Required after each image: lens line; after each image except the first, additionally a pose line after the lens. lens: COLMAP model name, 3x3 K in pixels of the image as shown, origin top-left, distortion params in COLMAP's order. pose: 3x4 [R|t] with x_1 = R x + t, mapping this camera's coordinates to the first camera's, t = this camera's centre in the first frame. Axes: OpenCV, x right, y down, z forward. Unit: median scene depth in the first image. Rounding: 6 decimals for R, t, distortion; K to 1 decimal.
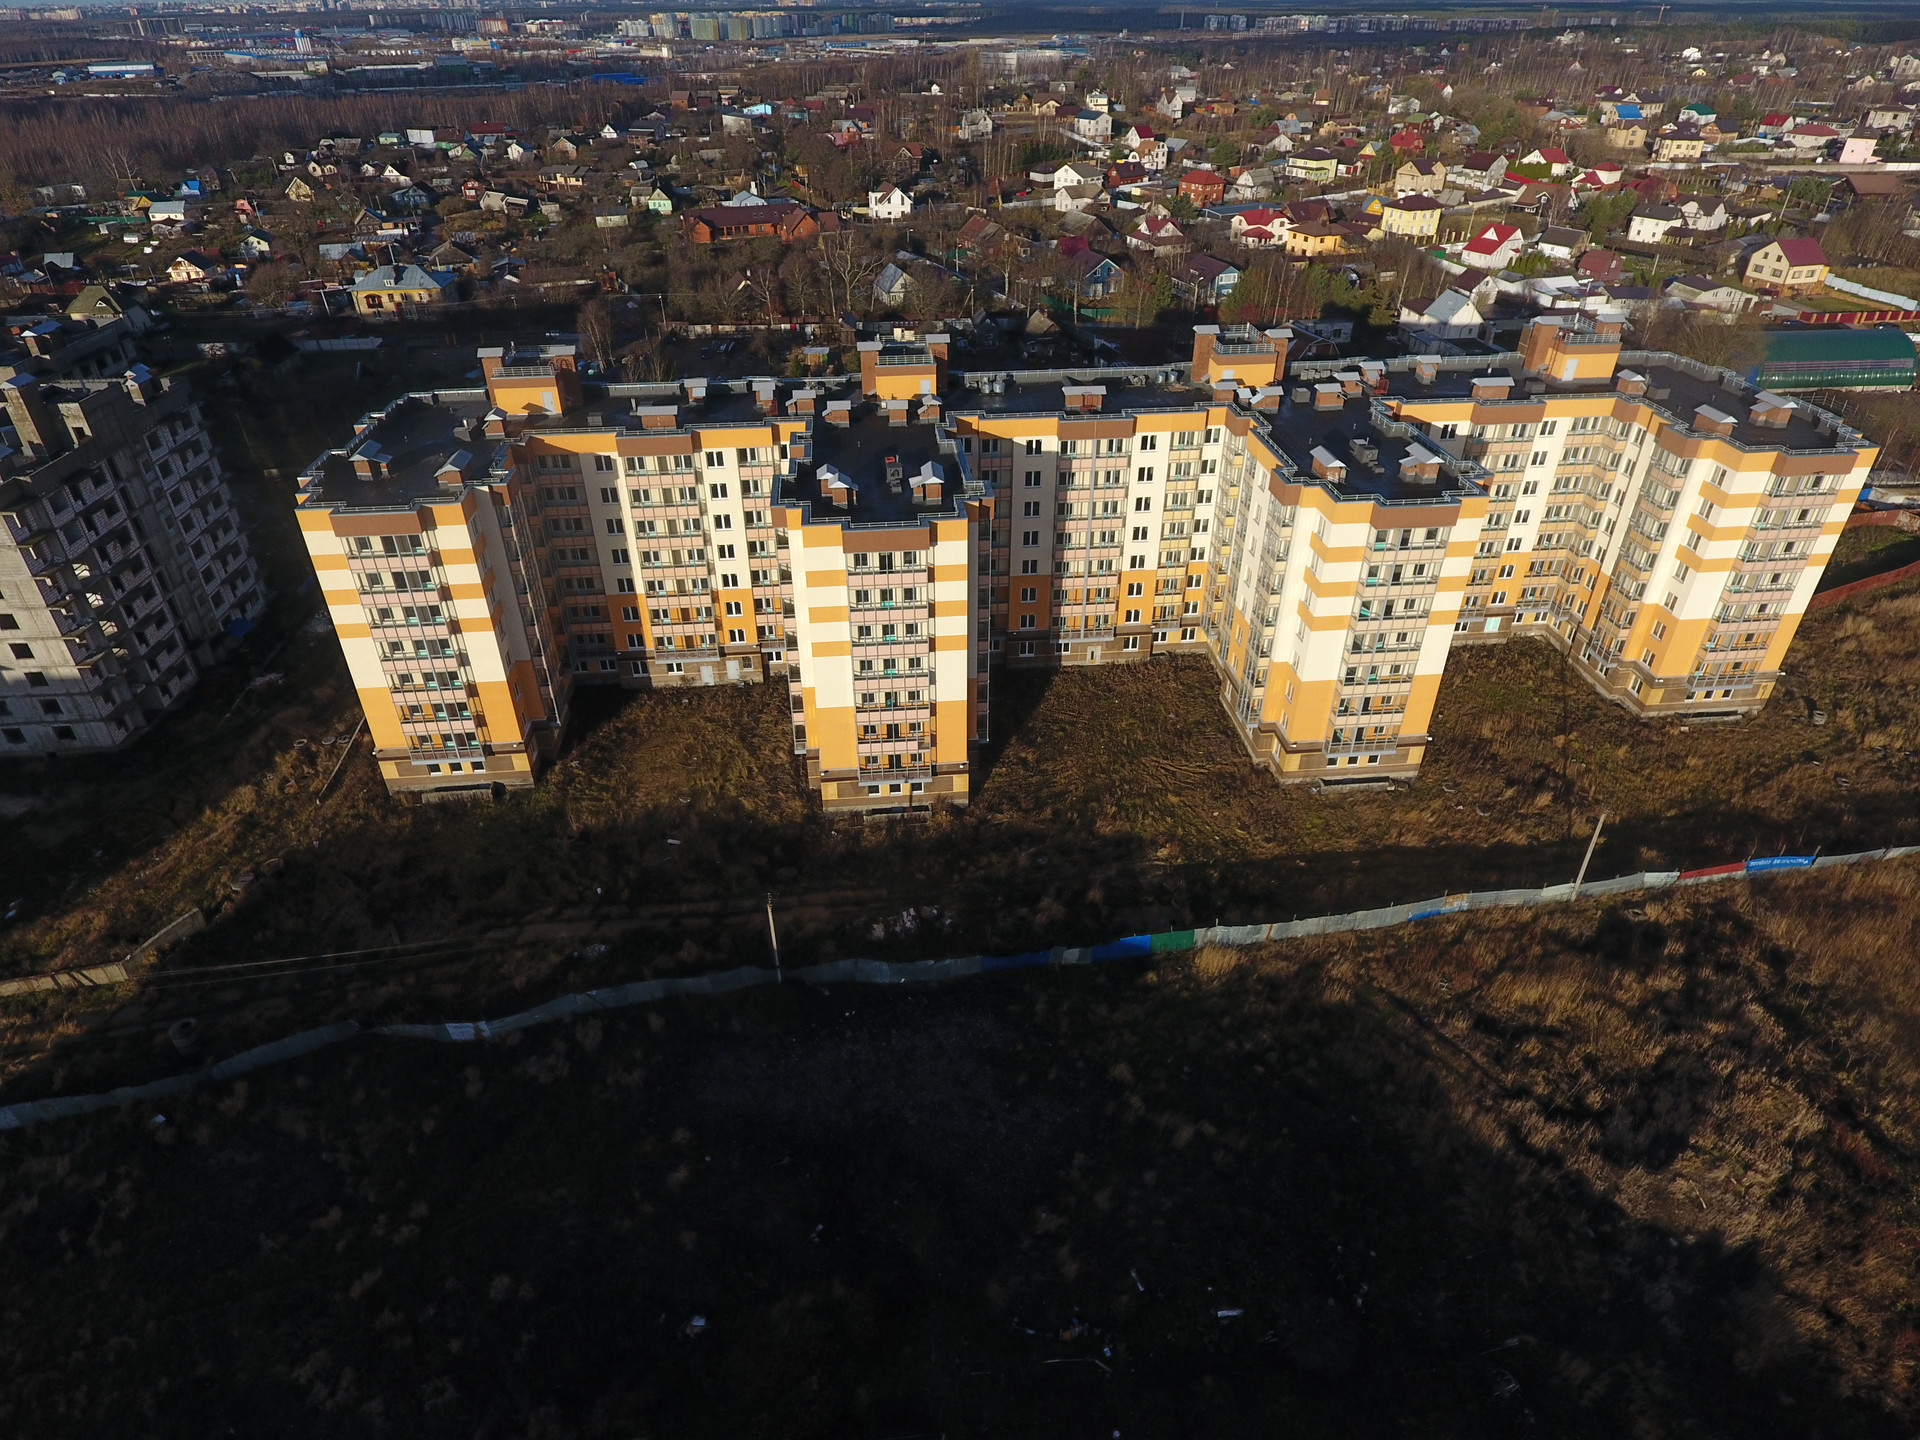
lens RADIAL K [[1119.6, 0, 955.3], [0, 1119.6, 713.2], [0, 0, 1]] dist [-0.001884, -0.000673]
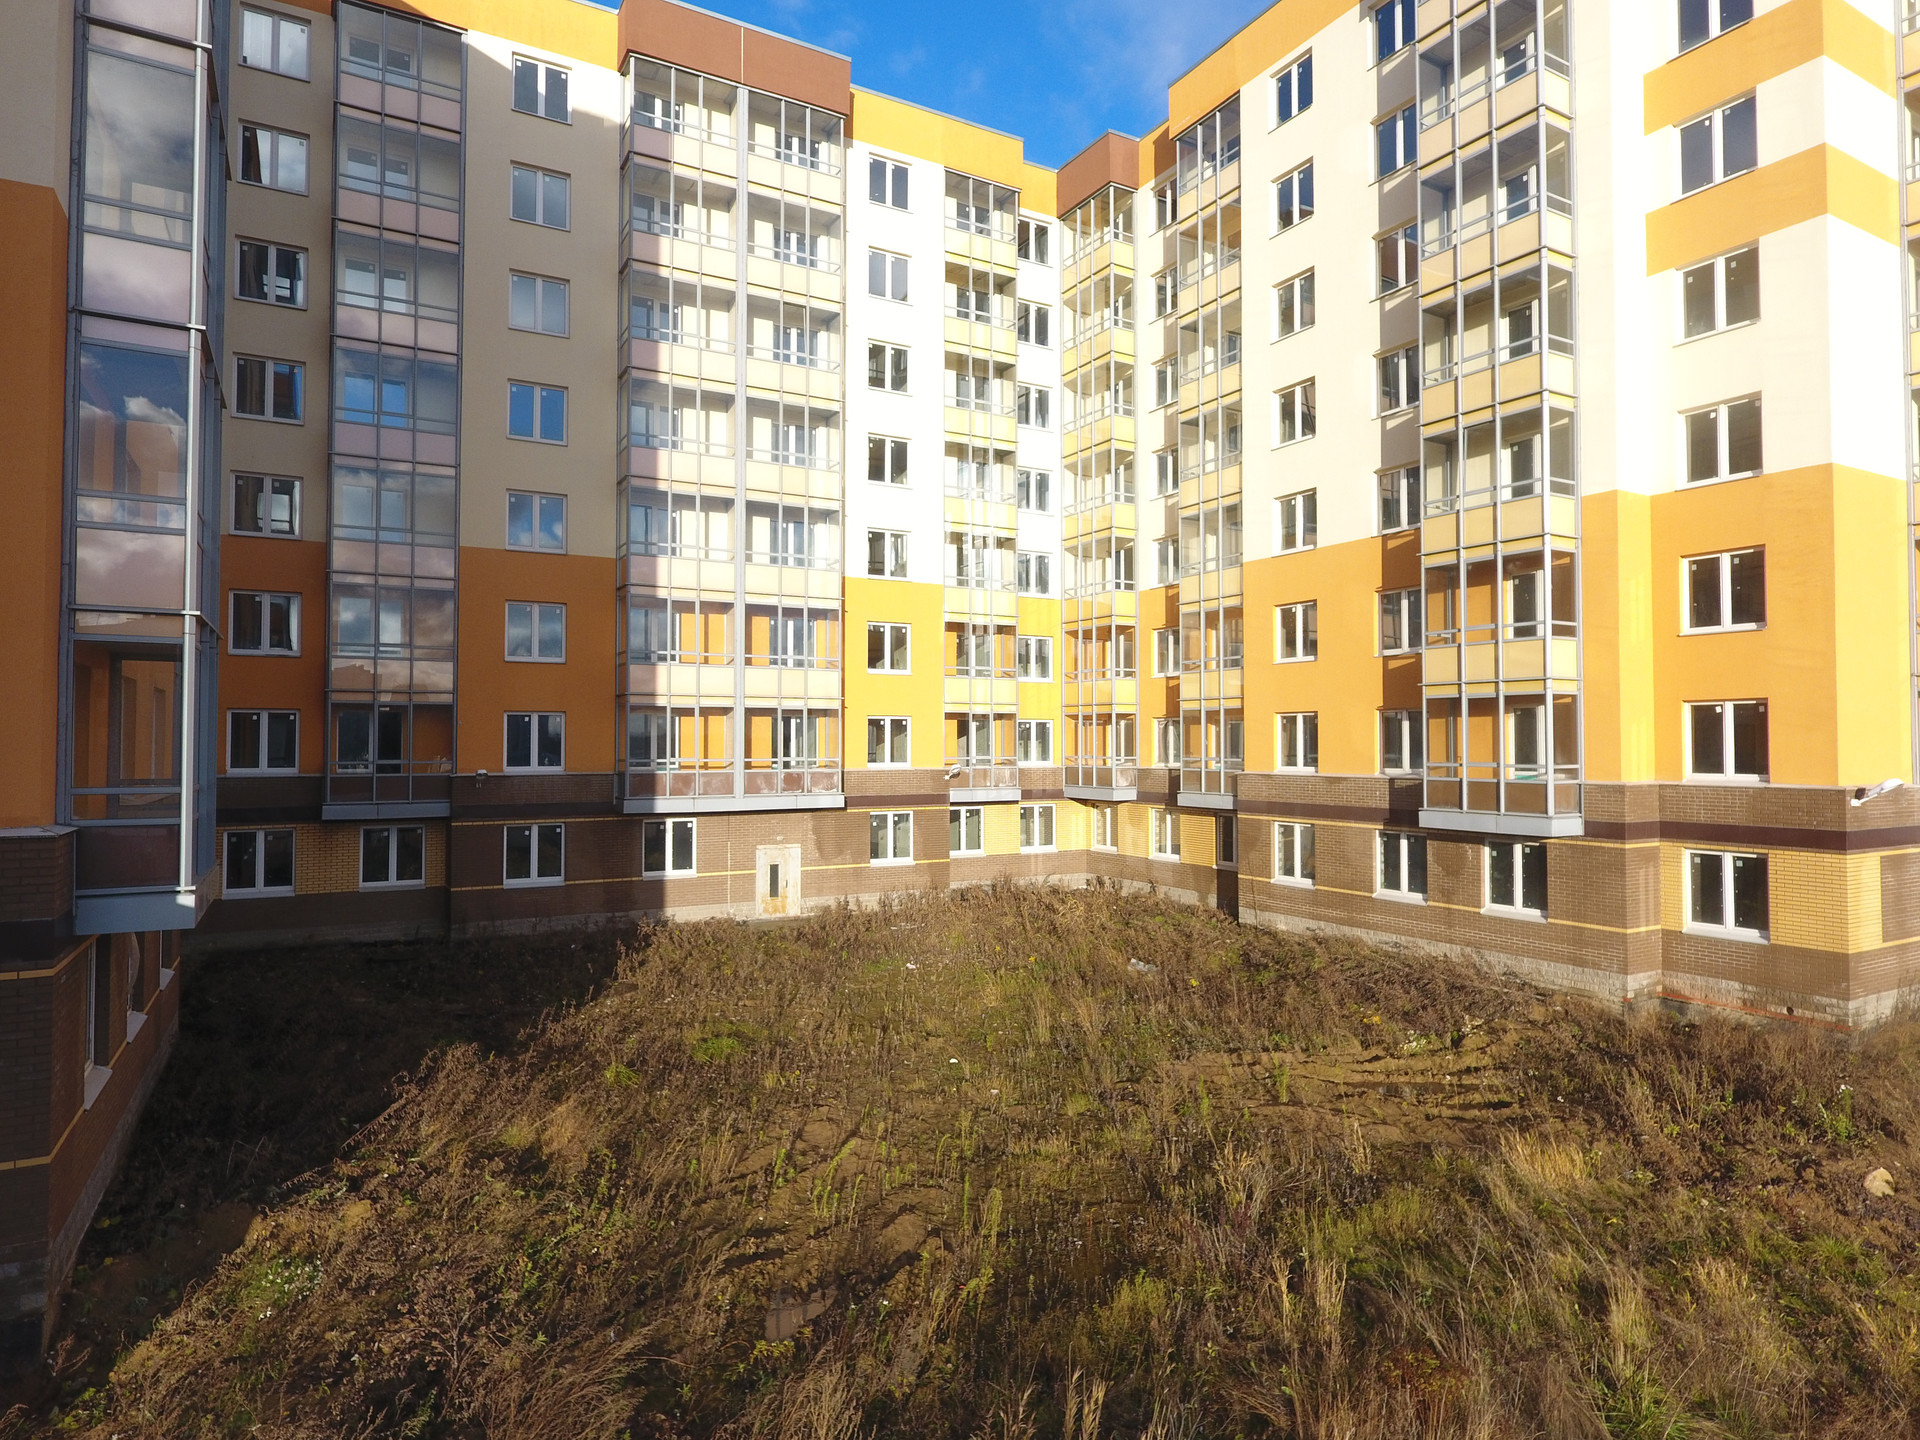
lens RADIAL K [[1119.6, 0, 955.3], [0, 1119.6, 713.2], [0, 0, 1]] dist [-0.001884, -0.000673]
pose [[0.912164, 0.014694, 0.409561, 0.048631], [0.220063, 0.825499, -0.519735, 0.078856], [-0.345729, 0.564213, 0.749757, 0.790092]]
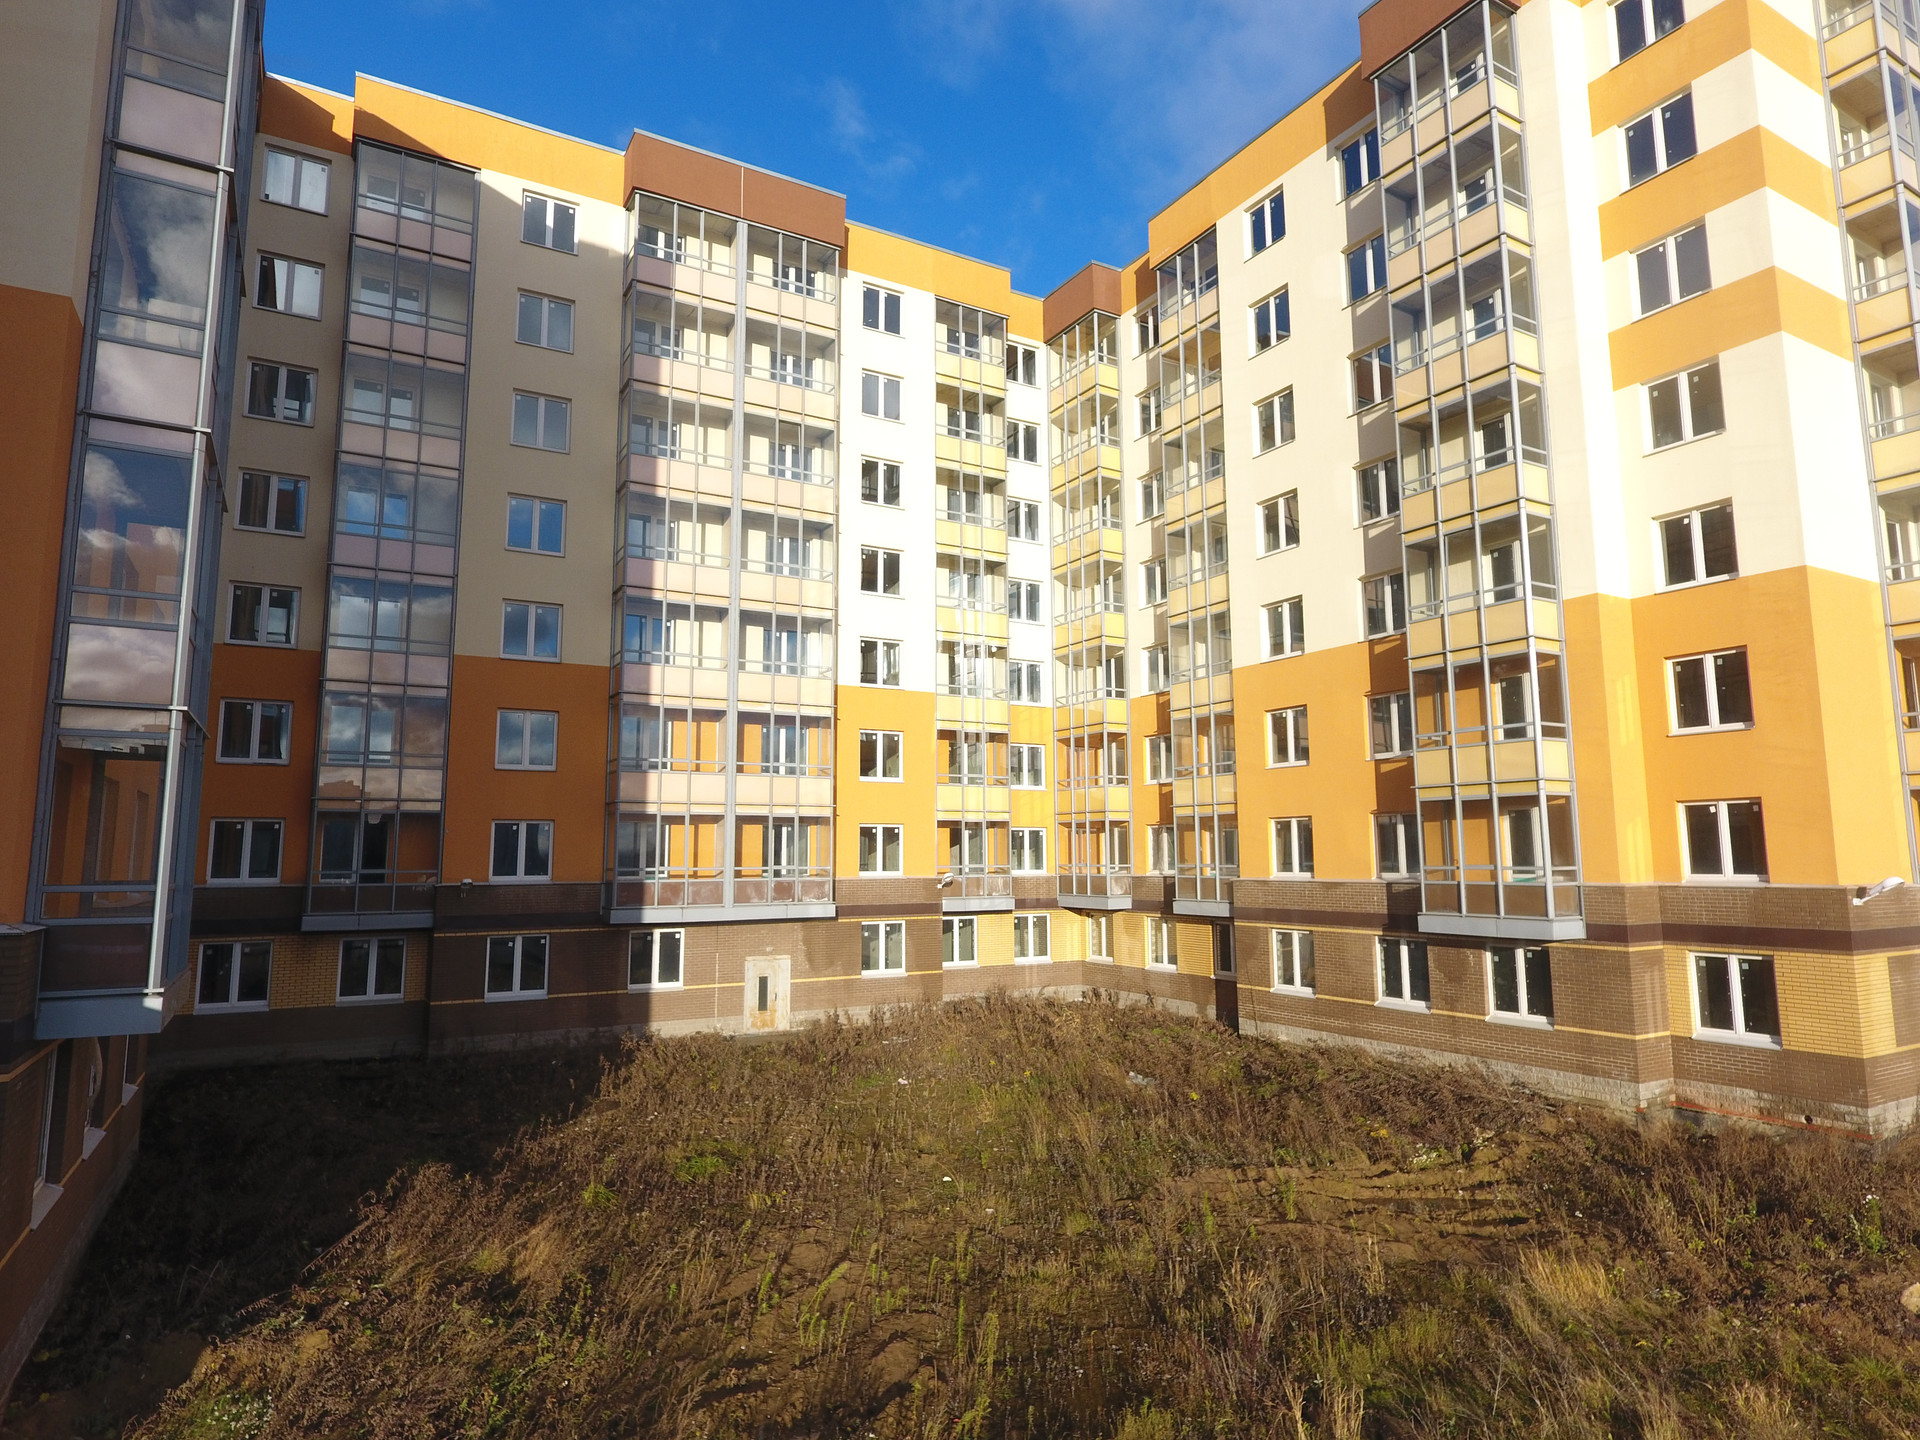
lens RADIAL K [[1119.6, 0, 955.3], [0, 1119.6, 713.2], [0, 0, 1]] dist [-0.001884, -0.000673]
pose [[0.909612, 0.052616, 0.412113, 0.049056], [0.227205, 0.767472, -0.599470, 0.080141], [-0.347827, 0.638919, 0.686147, 0.791662]]
